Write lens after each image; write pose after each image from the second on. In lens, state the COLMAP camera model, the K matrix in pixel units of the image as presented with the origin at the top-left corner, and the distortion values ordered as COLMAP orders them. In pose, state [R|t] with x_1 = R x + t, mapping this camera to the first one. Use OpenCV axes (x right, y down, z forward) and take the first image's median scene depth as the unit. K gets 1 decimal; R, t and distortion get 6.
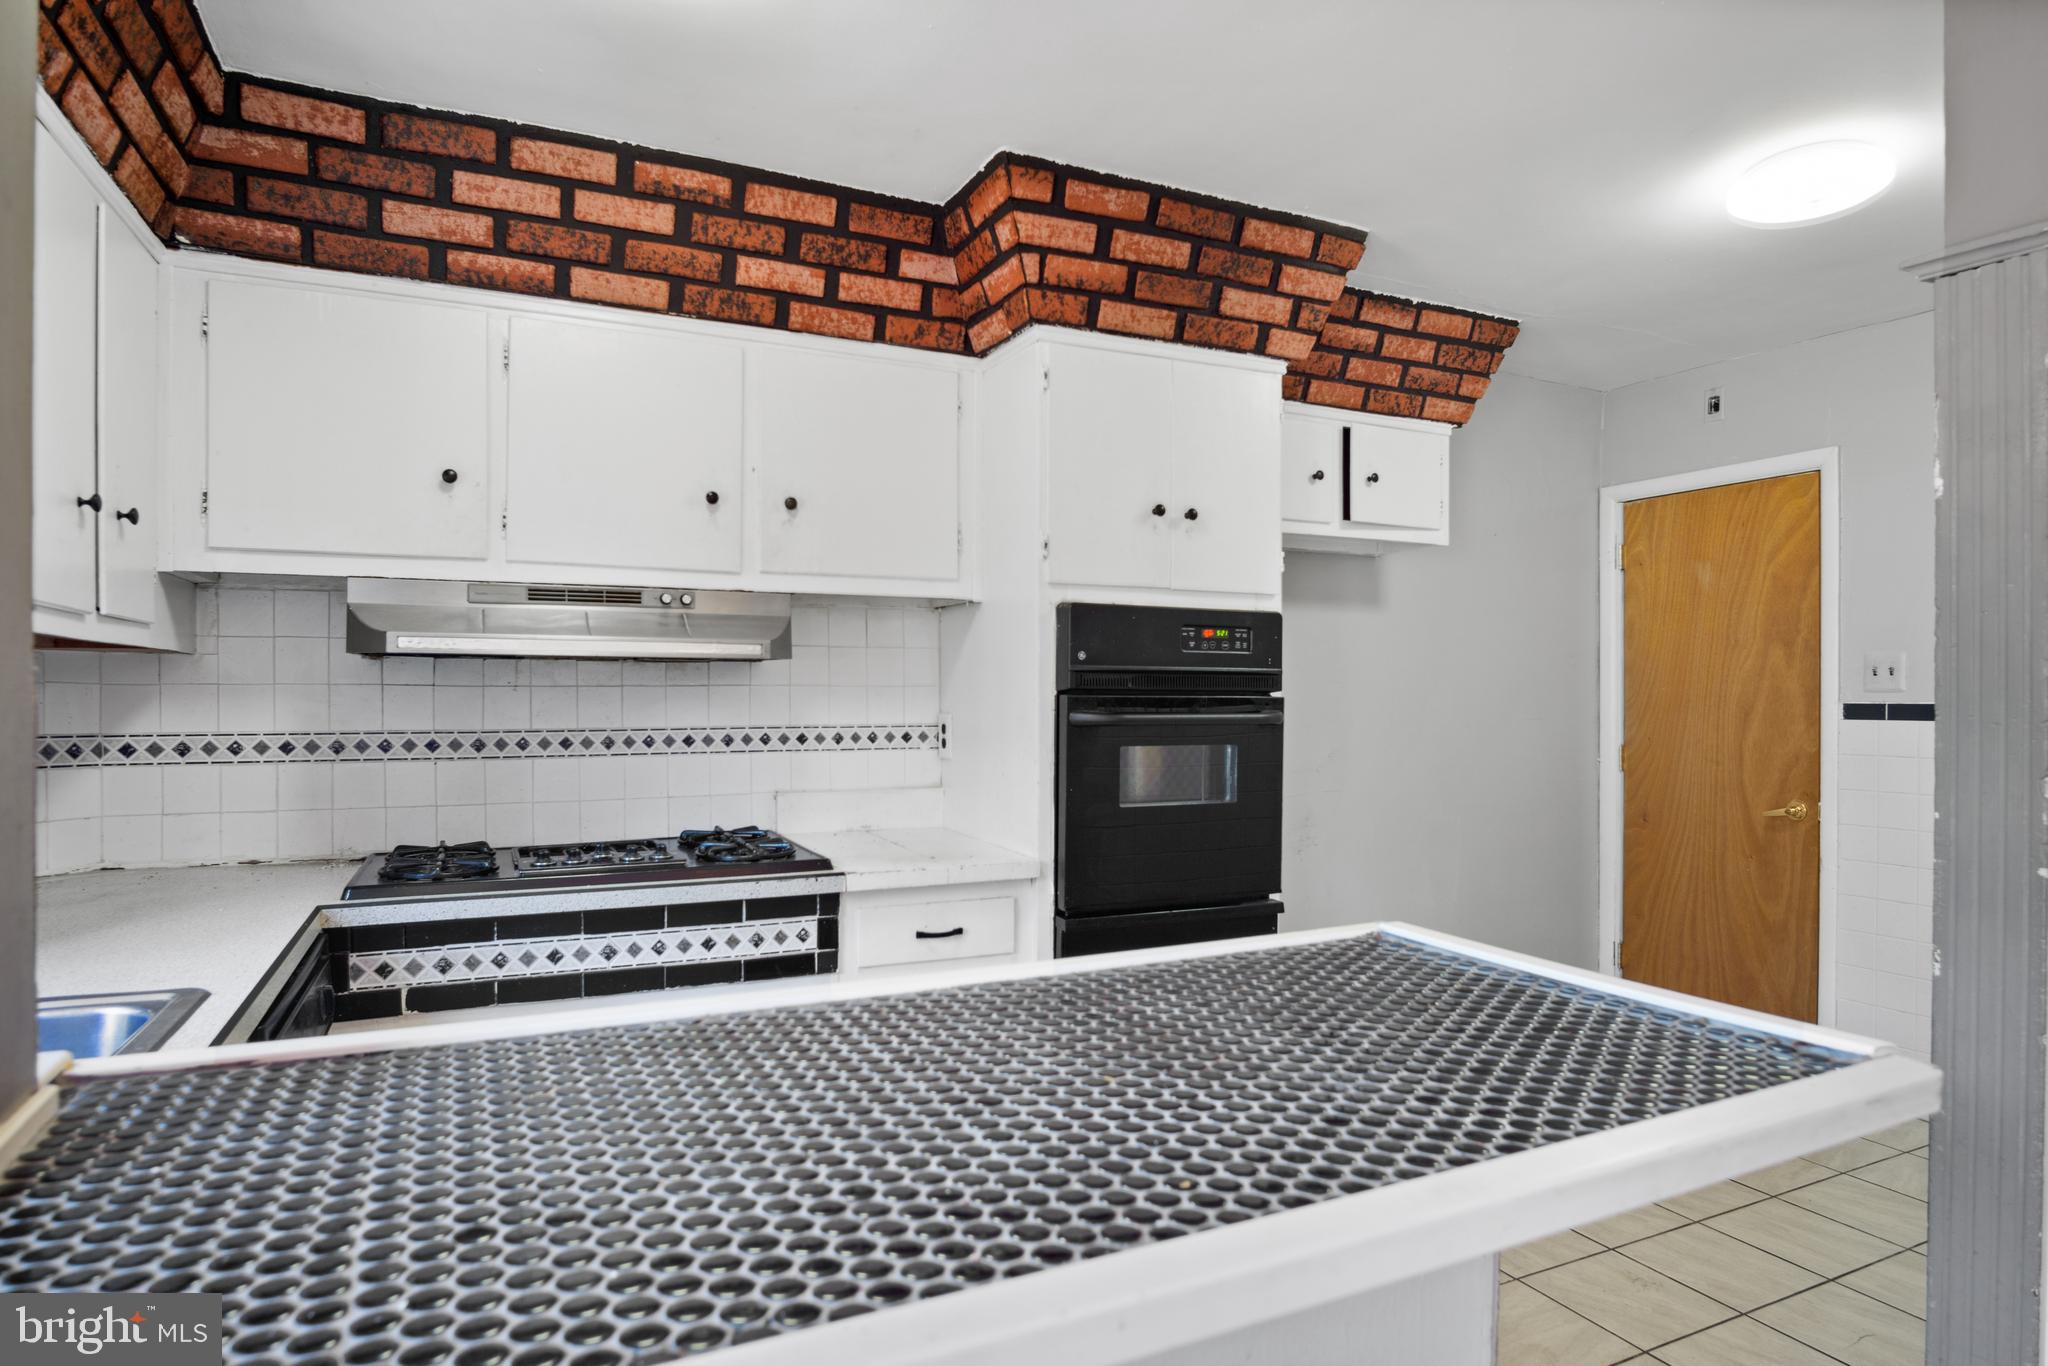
lens RADIAL K [[1111.0, 0, 987.8], [0, 1111.0, 702.1], [0, 0, 1]] dist [-0.032598, 0.008727]
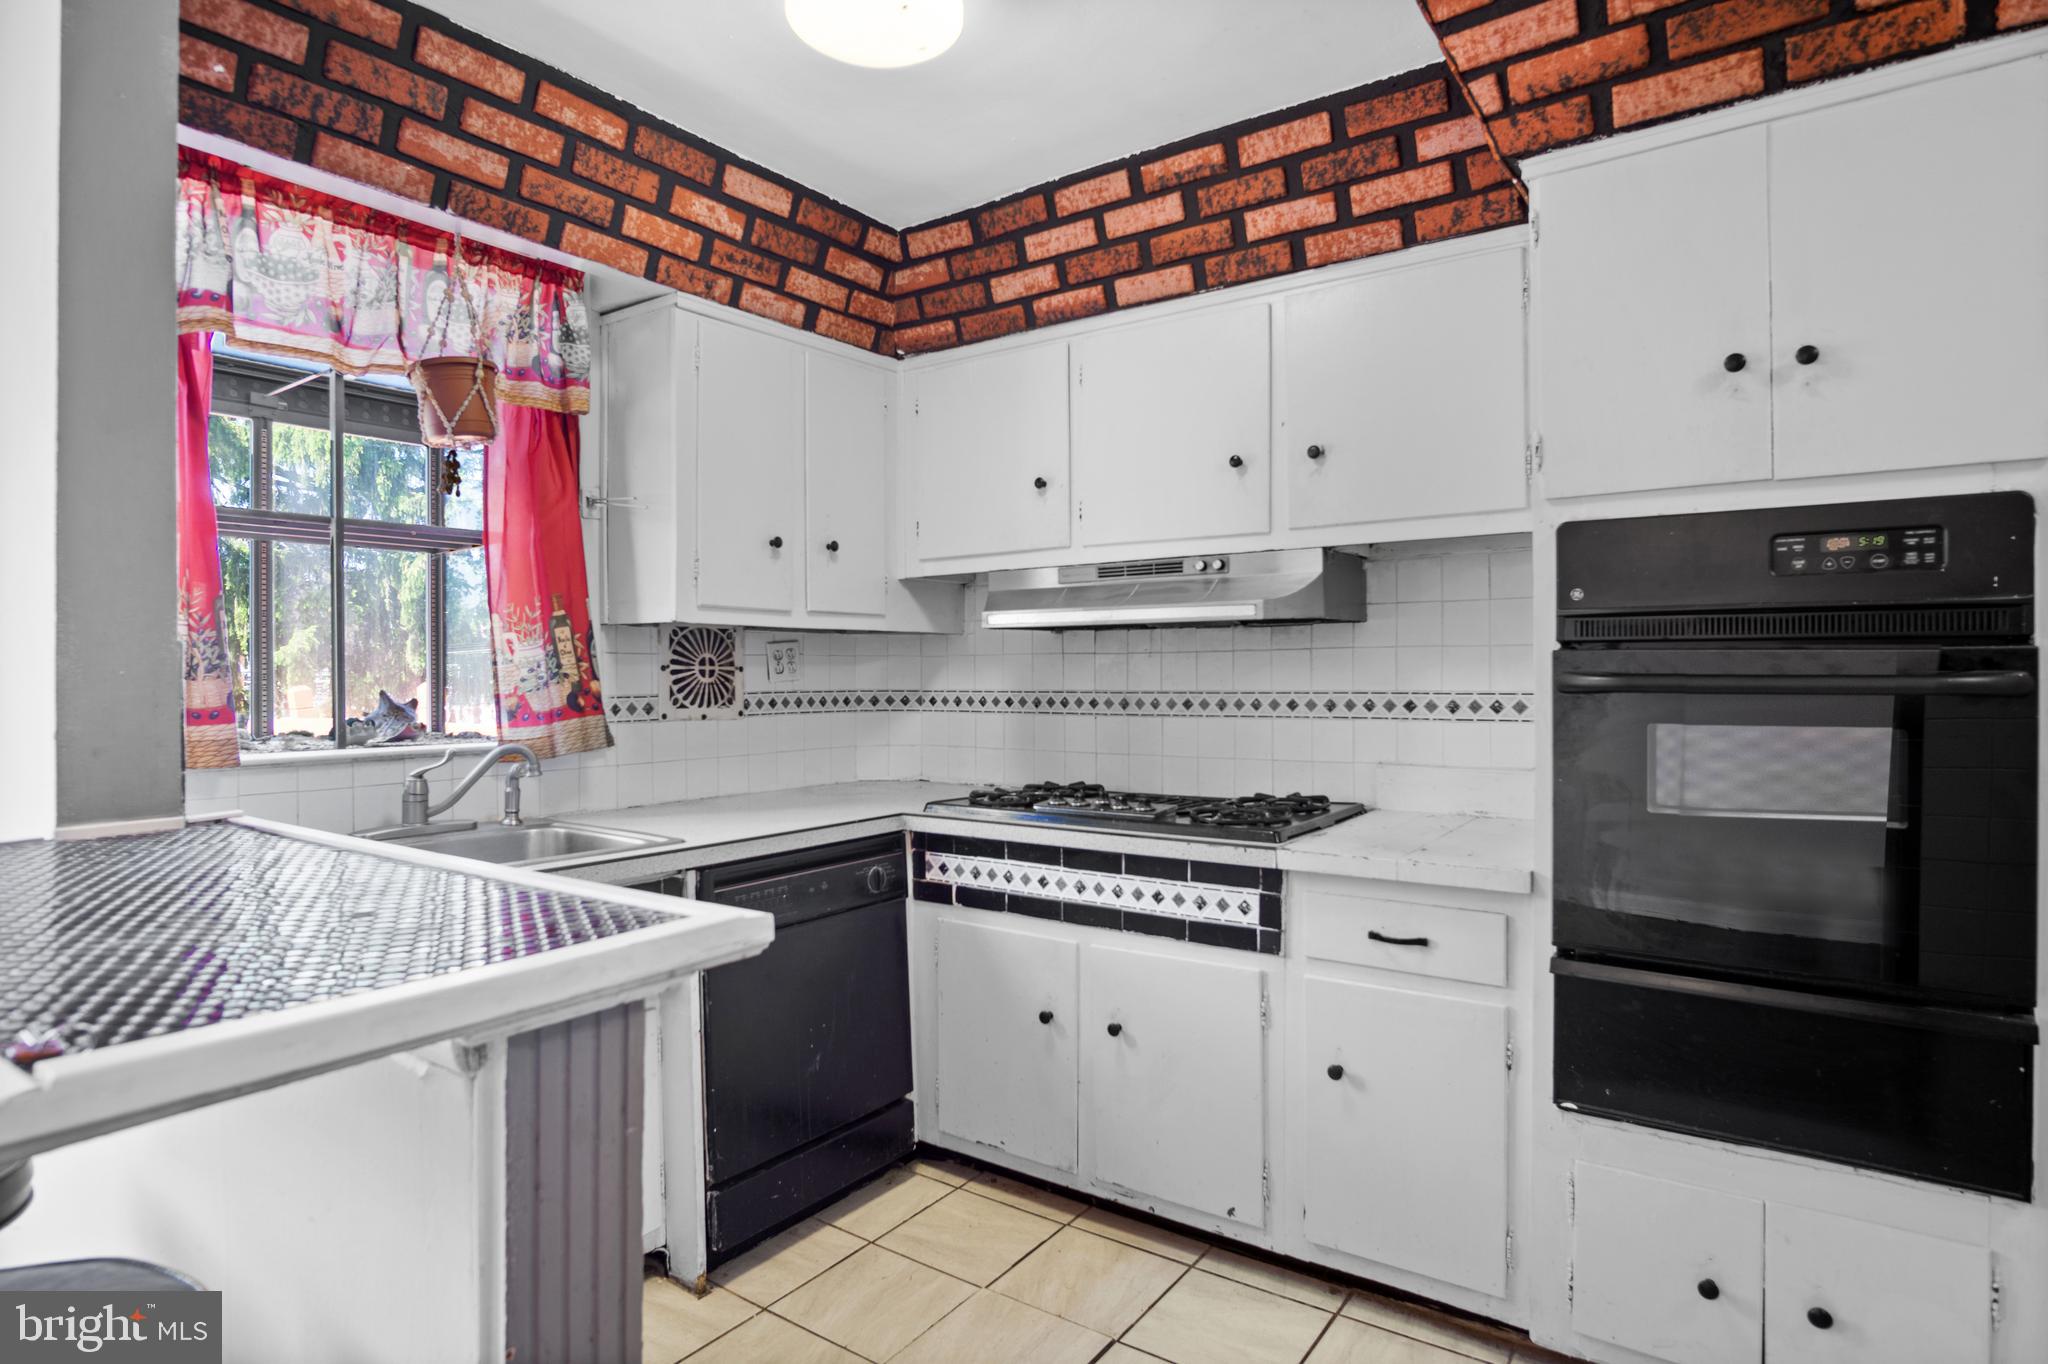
lens RADIAL K [[1111.0, 0, 1046.0], [0, 1111.0, 667.9], [0, 0, 1]] dist [-0.032598, 0.008727]
pose [[0.502751, -0.008472, -0.864390, 0.529422], [-0.000075, 0.999952, -0.009844, 0.012723], [0.864431, 0.005013, 0.502726, 0.344882]]
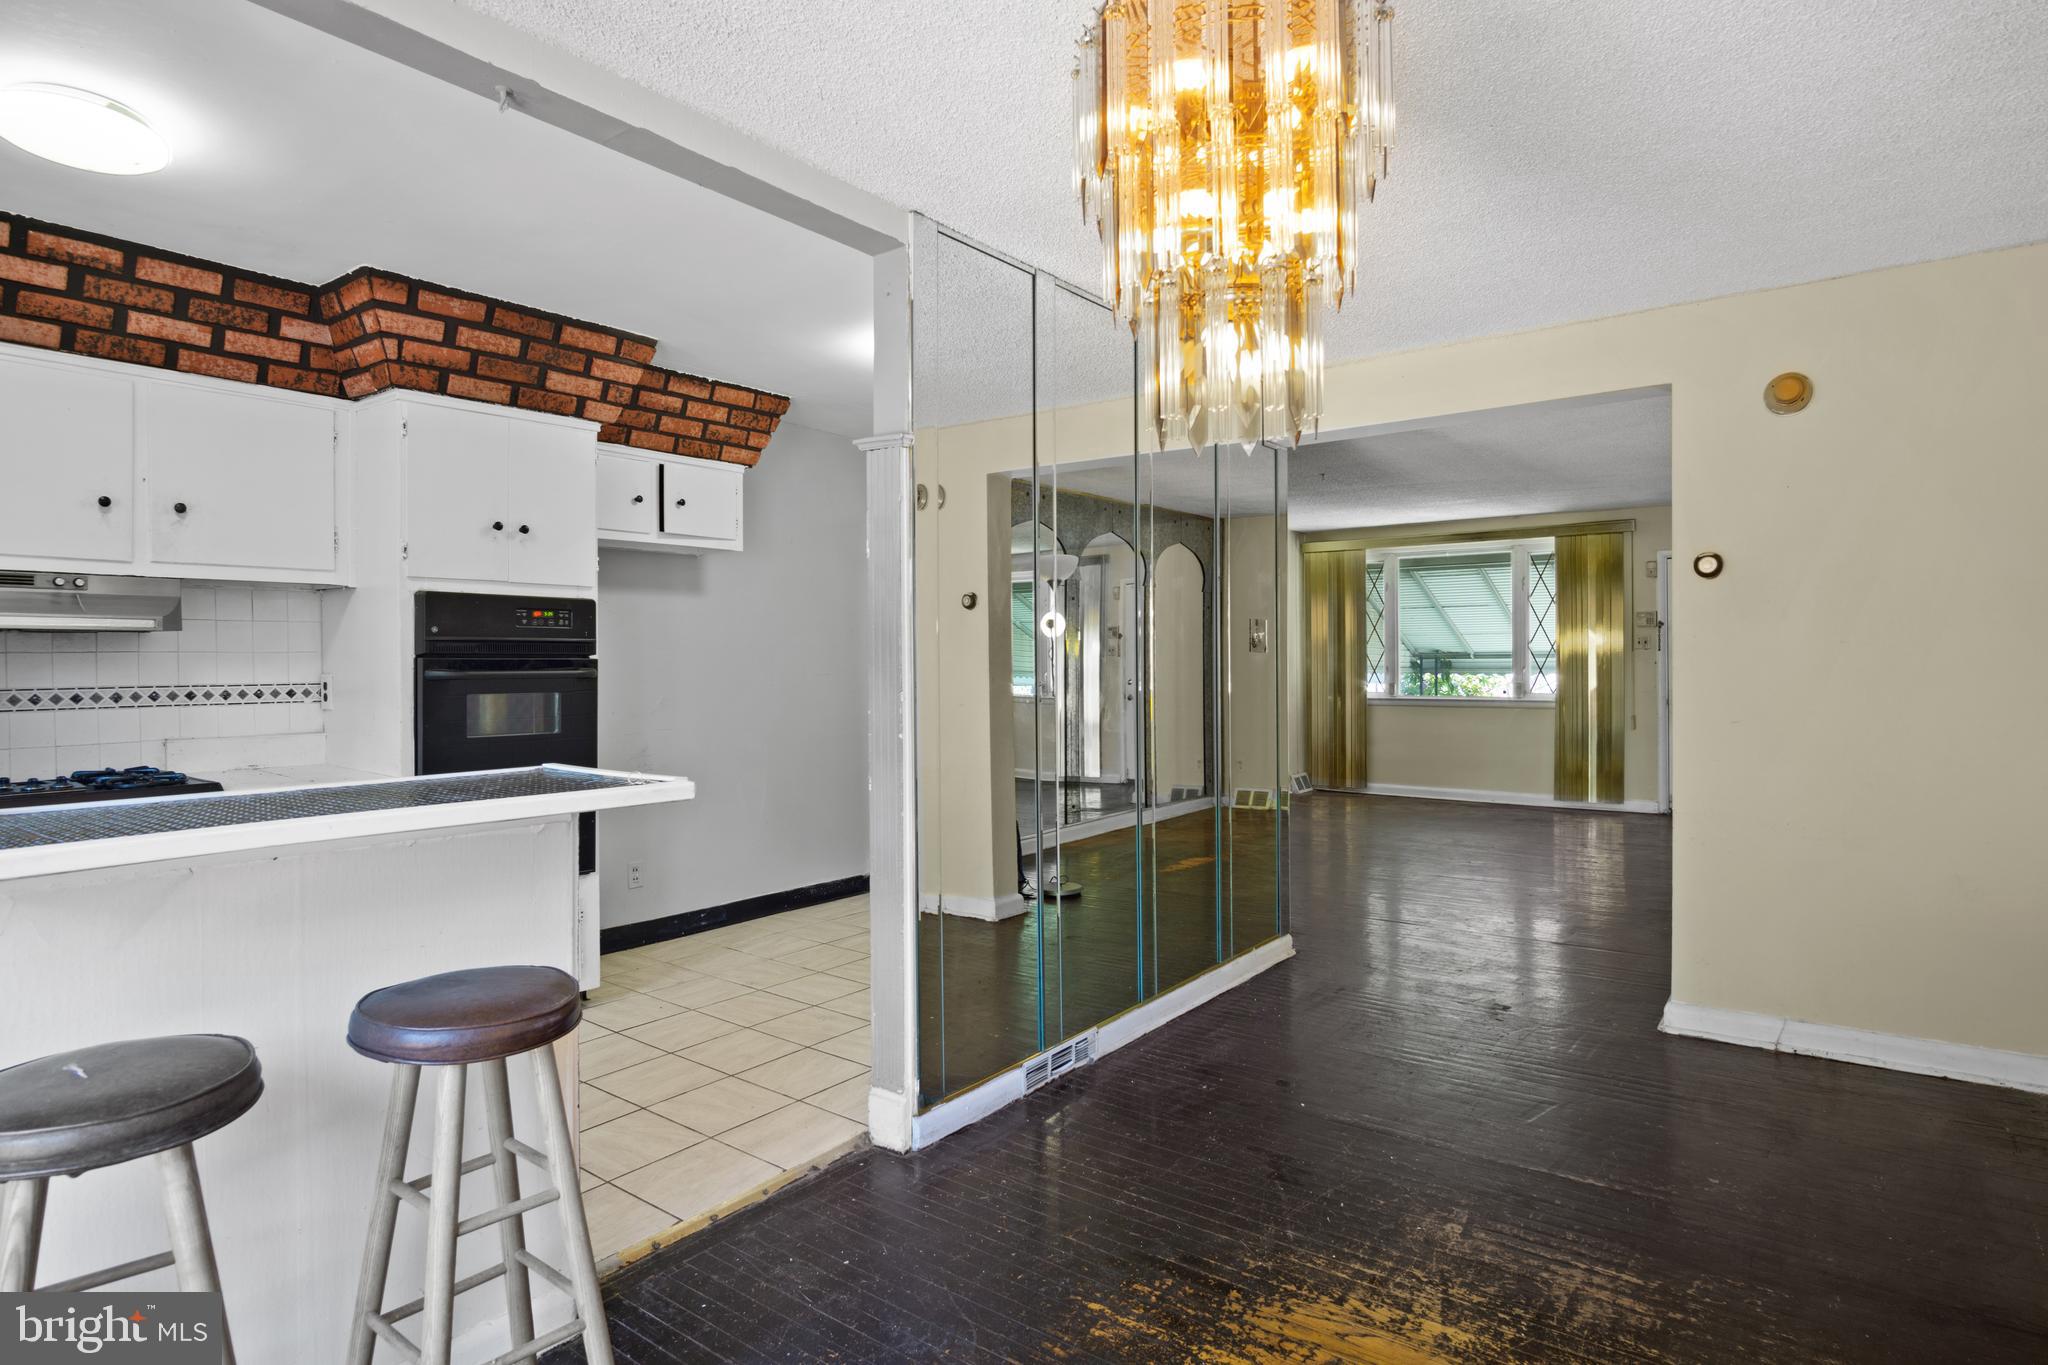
lens RADIAL K [[1111.0, 0, 1013.0], [0, 1111.0, 664.4], [0, 0, 1]] dist [-0.032598, 0.008727]
pose [[0.880746, -0.008695, 0.473510, 0.069142], [0.011123, 0.999935, -0.002326, 0.013189], [-0.473459, 0.007315, 0.880786, -0.561372]]
